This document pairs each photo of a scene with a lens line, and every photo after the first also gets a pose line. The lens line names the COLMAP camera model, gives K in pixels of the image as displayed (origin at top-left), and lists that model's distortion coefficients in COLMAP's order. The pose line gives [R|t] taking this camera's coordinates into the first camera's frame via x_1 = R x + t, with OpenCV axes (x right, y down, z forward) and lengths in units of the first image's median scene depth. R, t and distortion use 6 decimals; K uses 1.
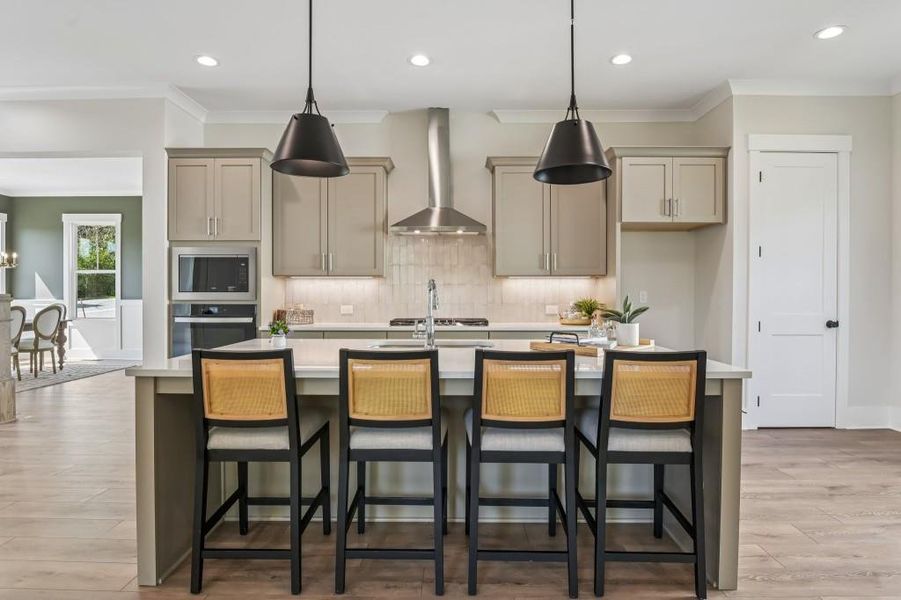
lens RADIAL K [[490.5, 0, 450.5], [0, 490.5, 300.0], [0, 0, 1]] dist [-0.016332, -0.000328]
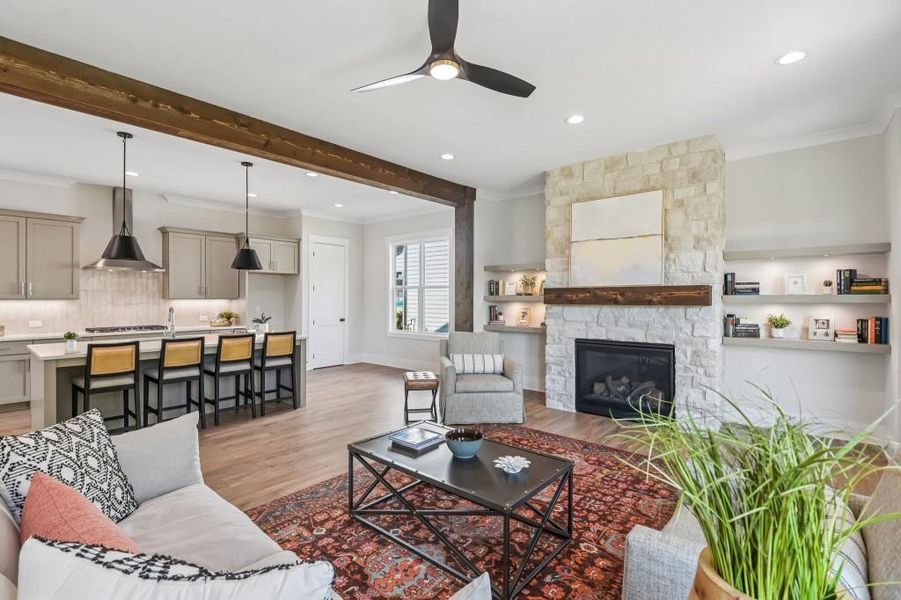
lens RADIAL K [[413.7, 0, 450.5], [0, 413.7, 300.0], [0, 0, 1]] dist [-0.010702, 0.000067]
pose [[0.642585, -0.005040, 0.766198, -0.403682], [0.009989, 0.999948, -0.001799, -0.037806], [-0.766149, 0.008810, 0.642603, -0.681785]]
